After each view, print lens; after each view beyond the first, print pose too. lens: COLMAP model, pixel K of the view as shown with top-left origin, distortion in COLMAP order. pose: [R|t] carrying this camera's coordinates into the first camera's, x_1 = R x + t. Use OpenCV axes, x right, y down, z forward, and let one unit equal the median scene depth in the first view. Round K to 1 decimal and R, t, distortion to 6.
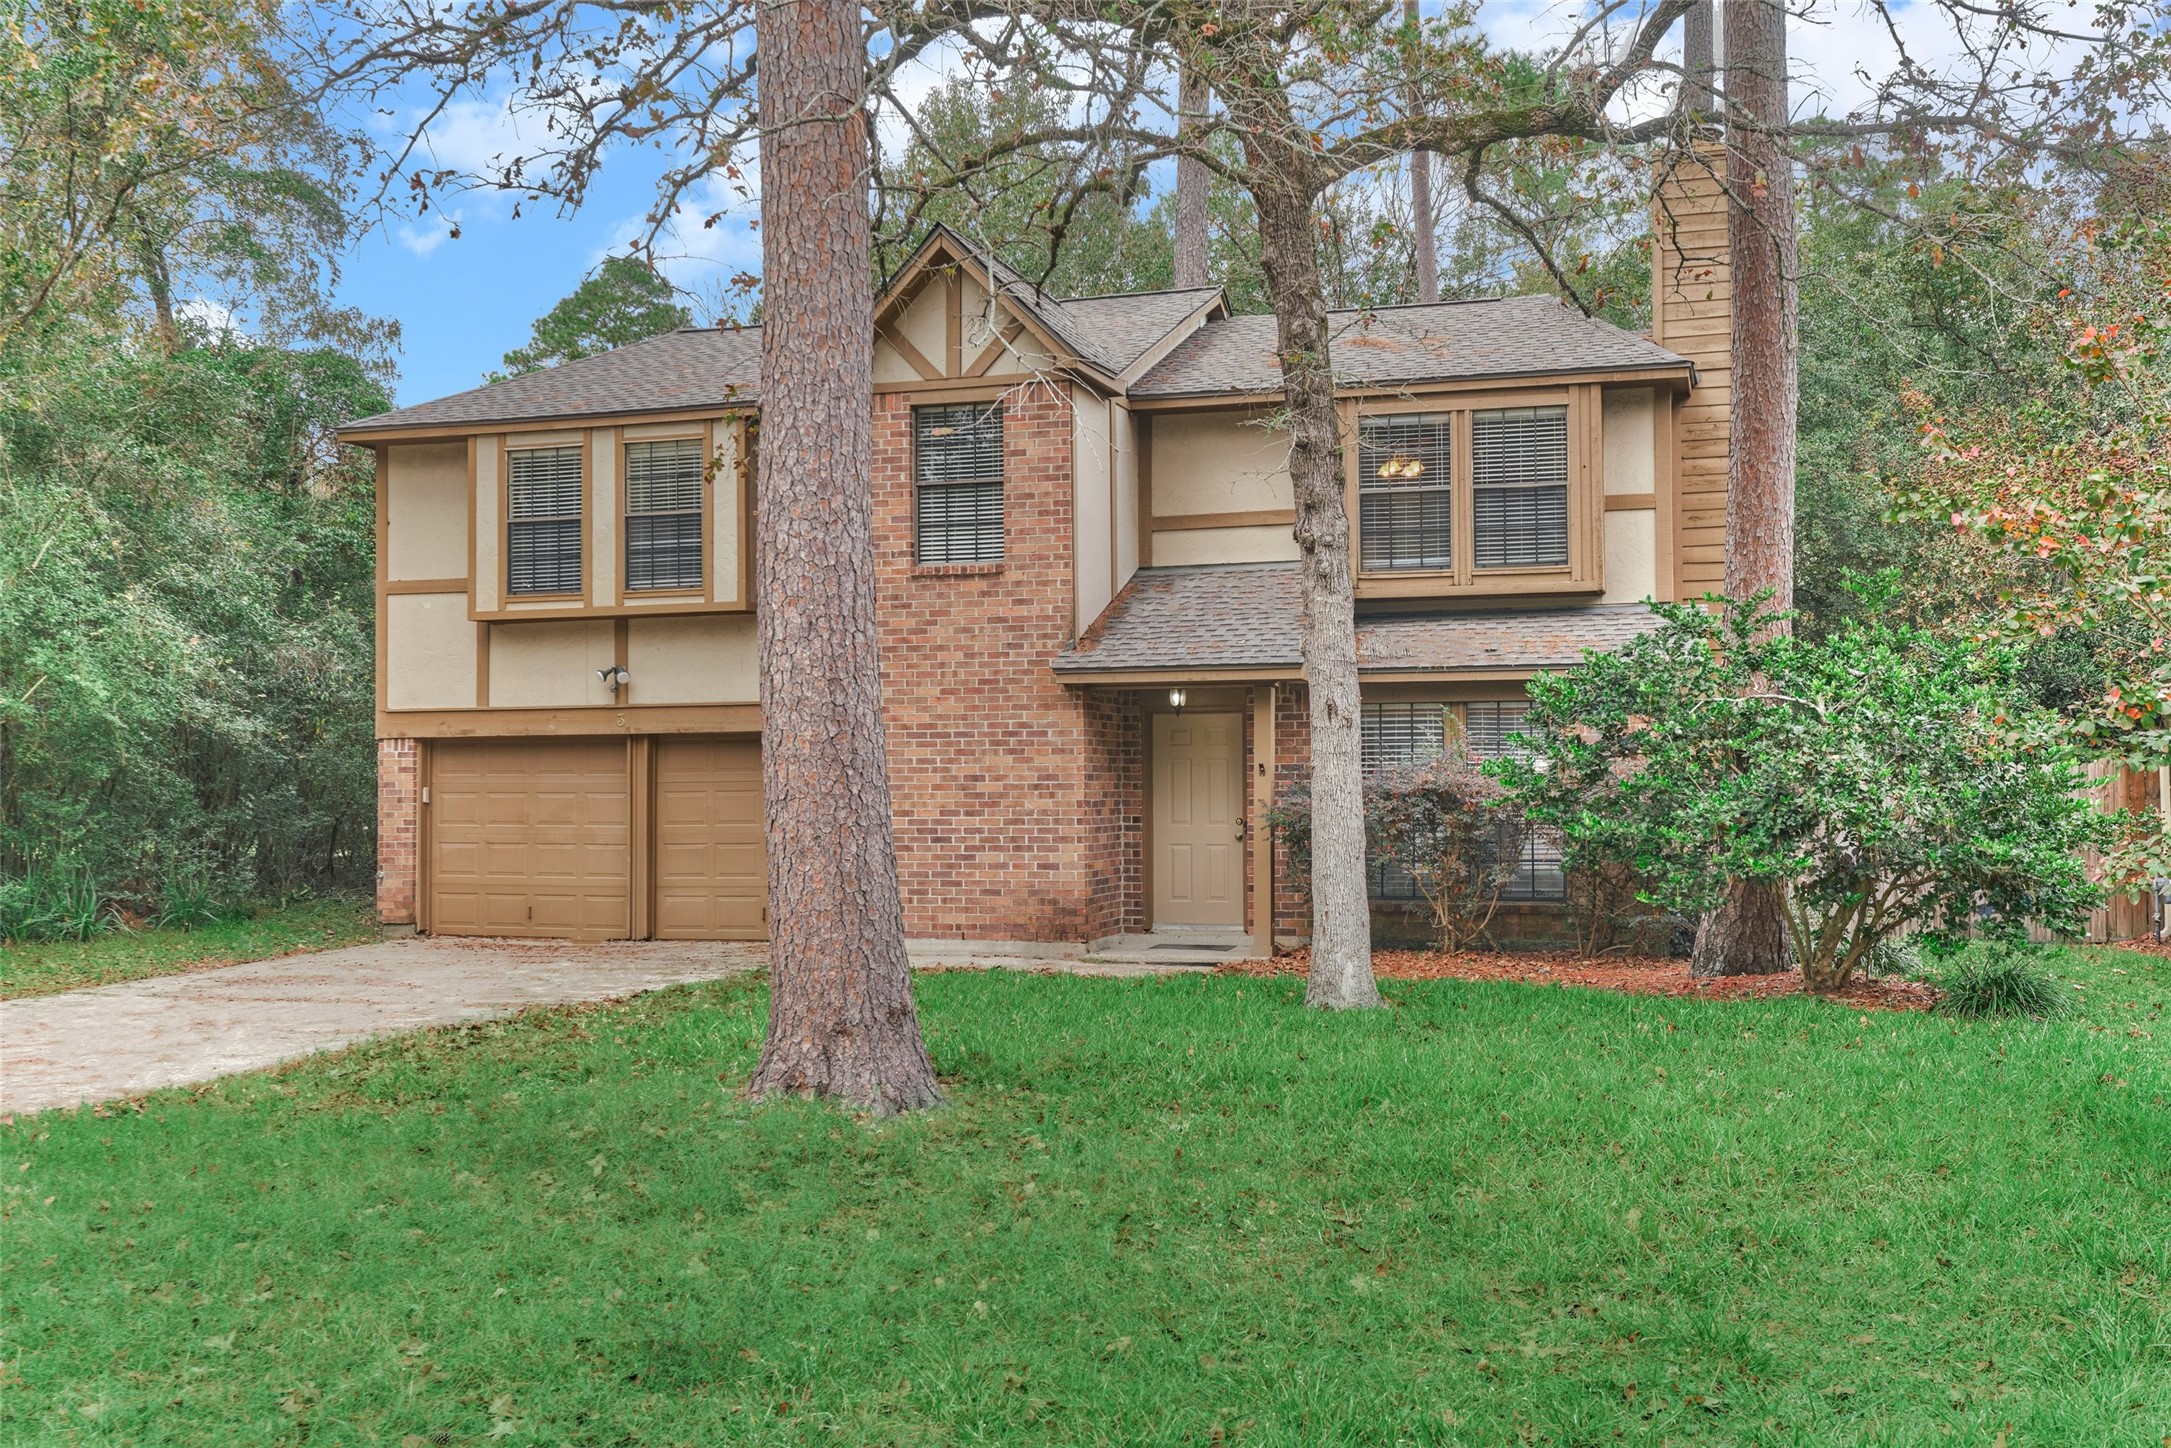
lens RADIAL K [[2015.9, 0, 1120.8], [0, 2015.9, 727.8], [0, 0, 1]] dist [0.019035, 0.000000]
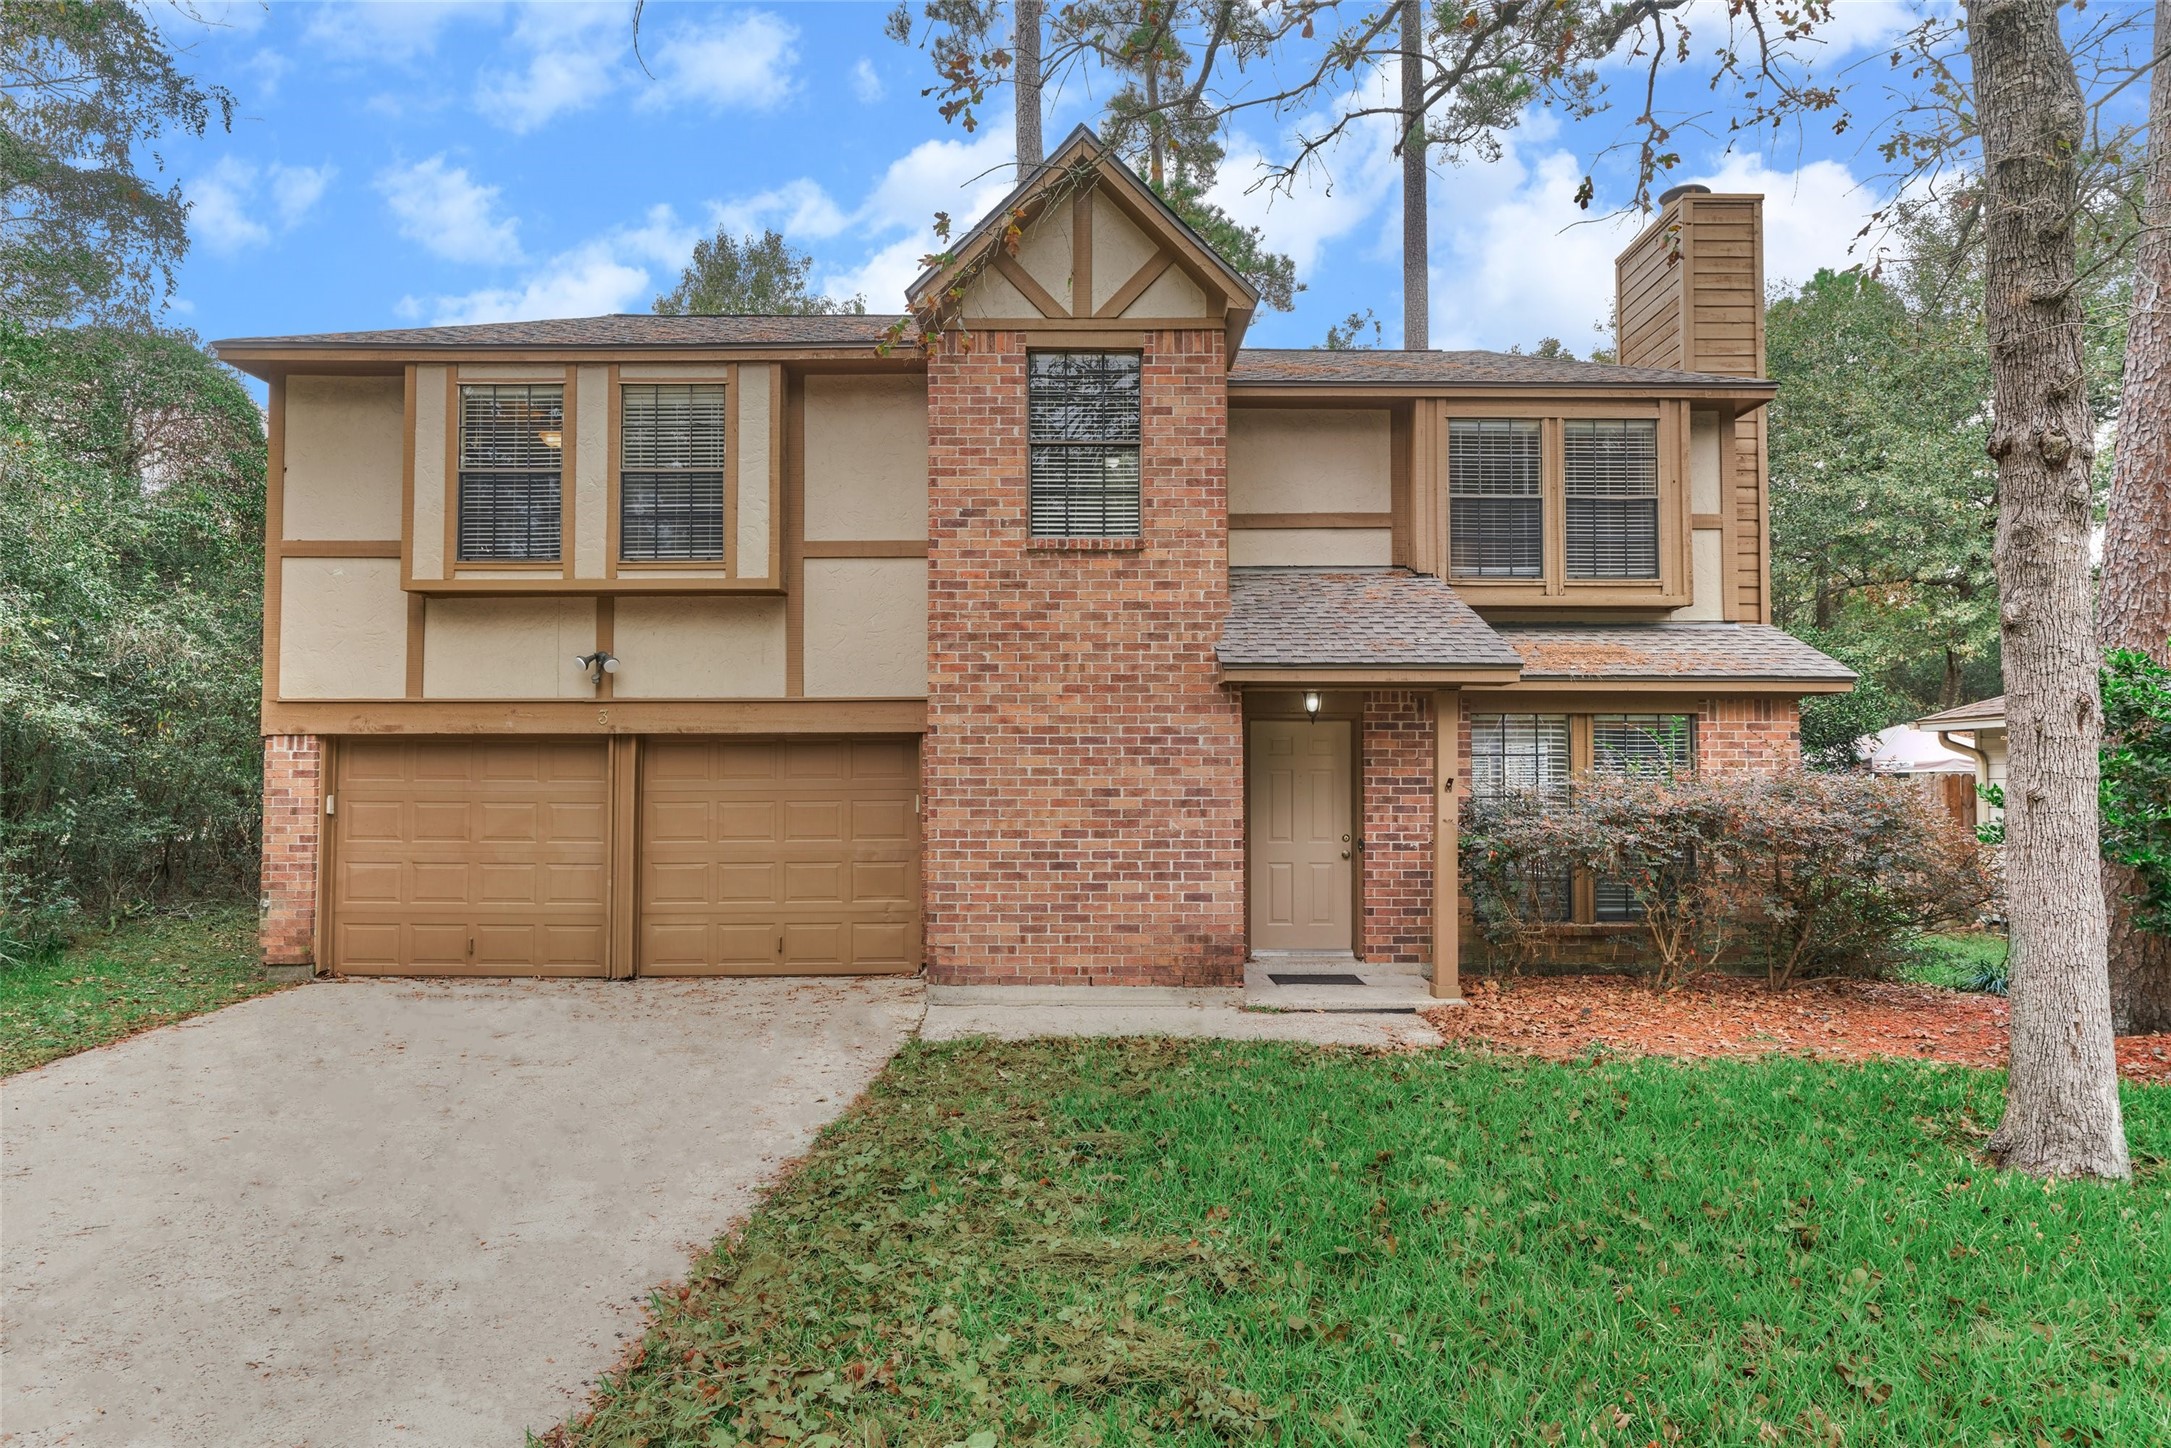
lens RADIAL K [[1232.6, 0, 1087.3], [0, 1232.6, 730.1], [0, 0, 1]] dist [0.000278, -0.001384]
pose [[0.957822, 0.016955, 0.286860, -0.224407], [-0.014770, 0.999843, -0.009781, 0.004094], [-0.286981, 0.005132, 0.957923, 0.502676]]
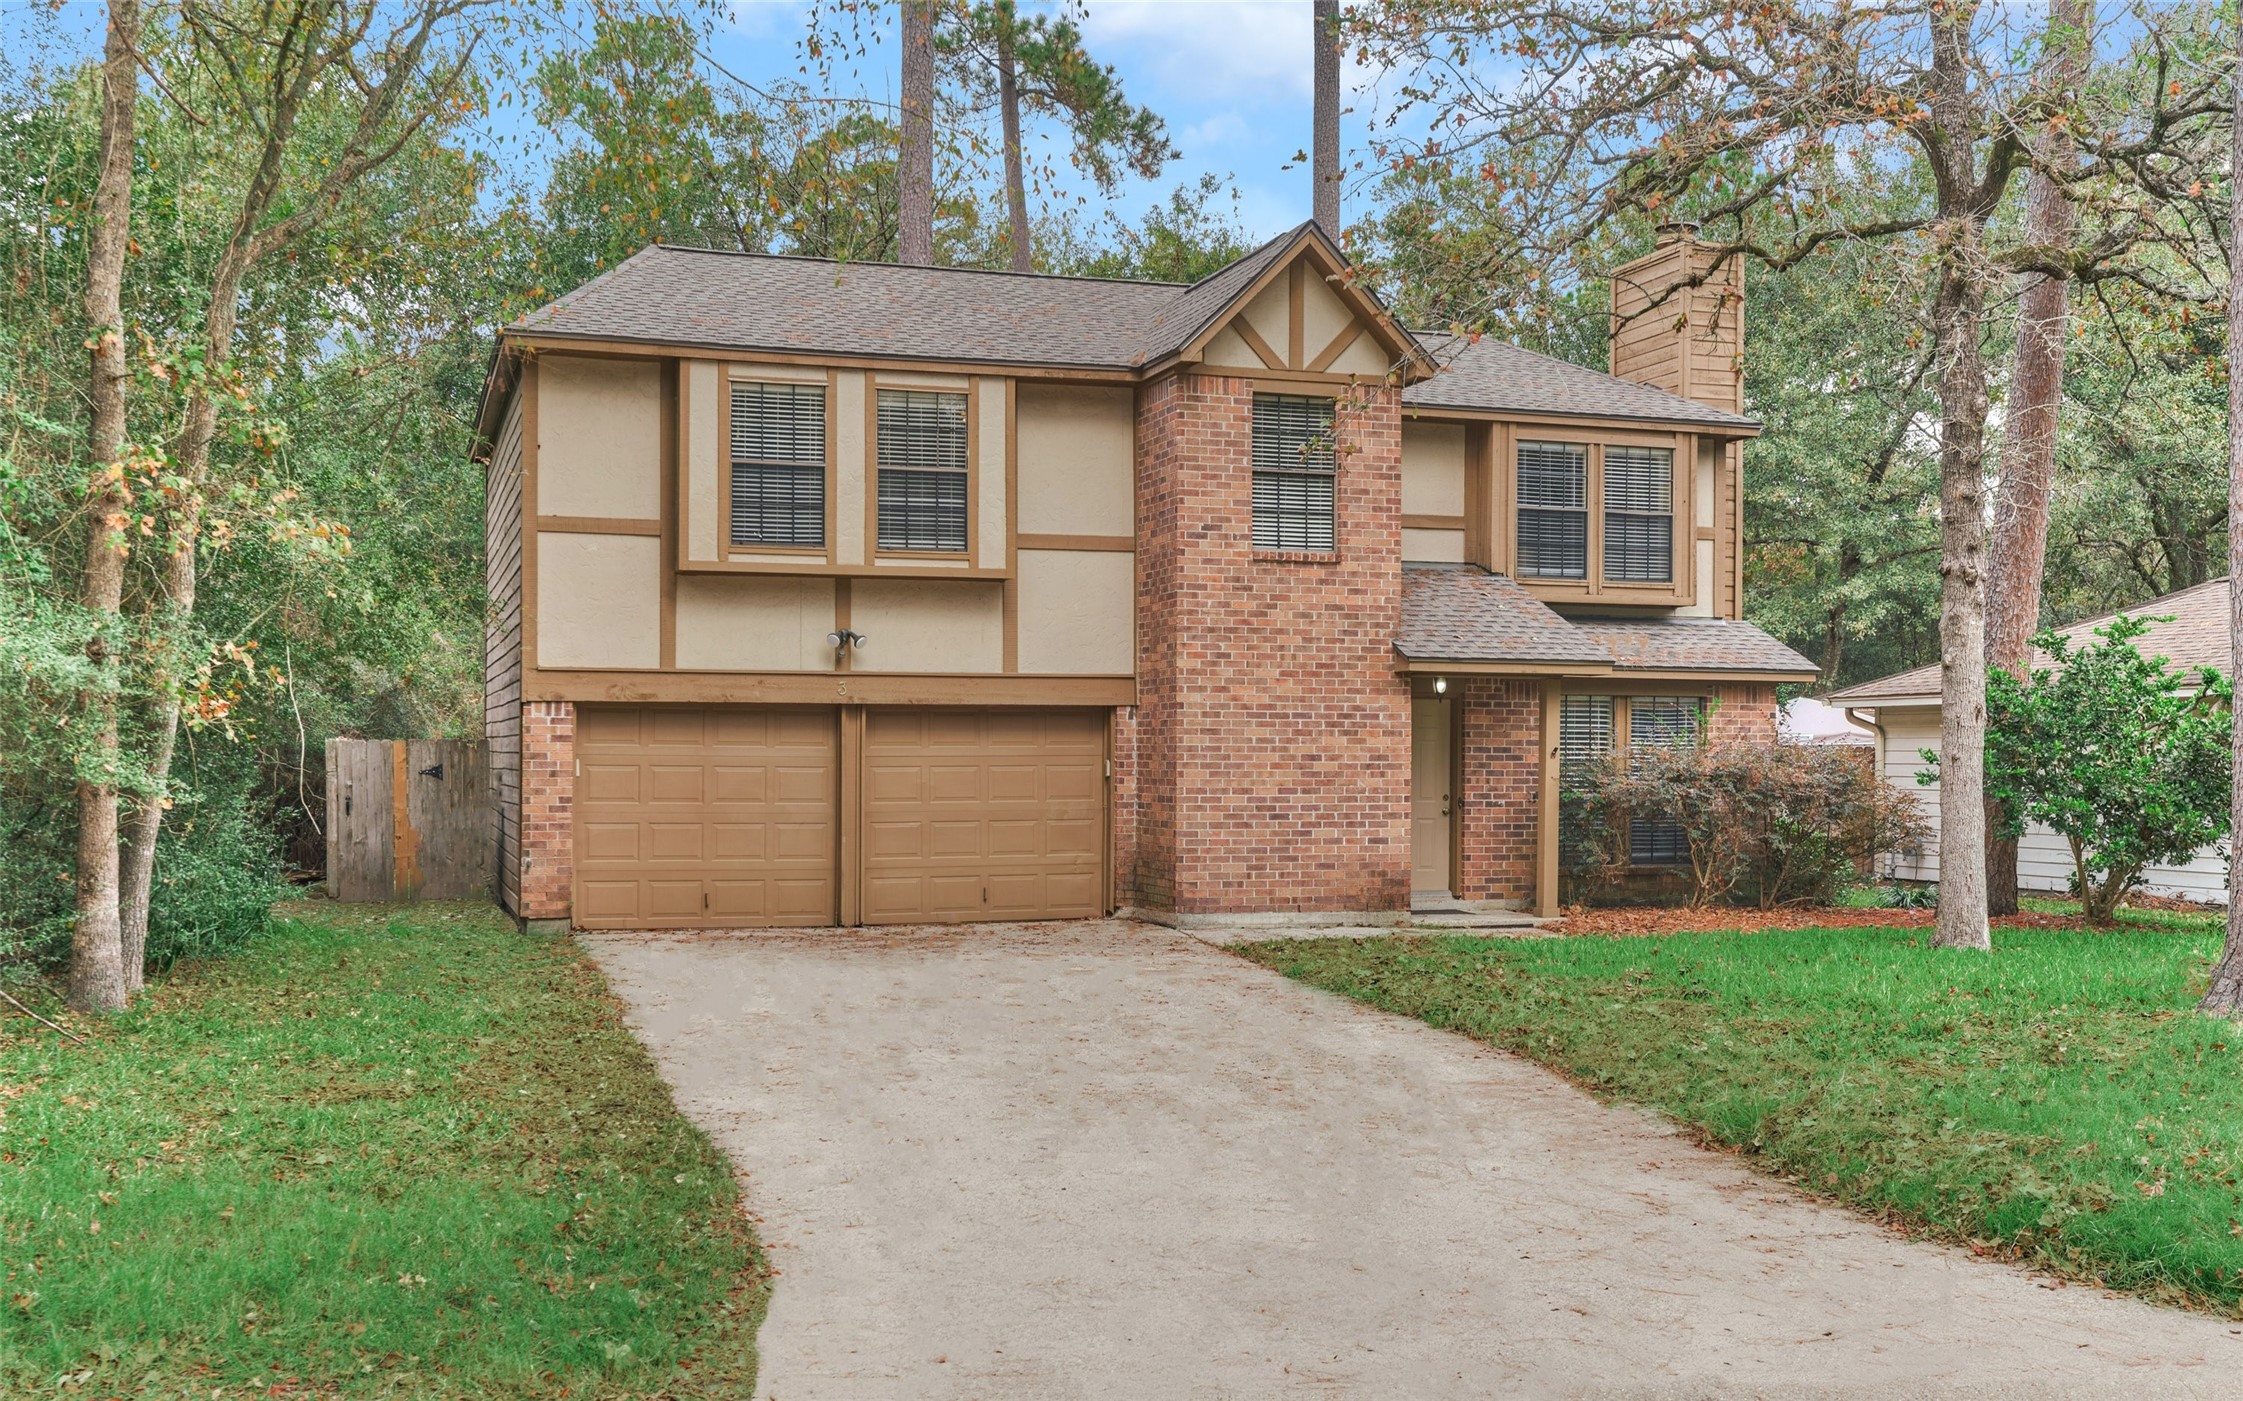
lens RADIAL K [[2076.3, 0, 1106.7], [0, 2076.3, 750.8], [0, 0, 1]] dist [0.011789, 0.000000]
pose [[0.828190, 0.009727, 0.560364, -0.752662], [-0.026930, 0.999385, 0.022453, 0.000132], [-0.559801, -0.033686, 0.827942, 0.165368]]
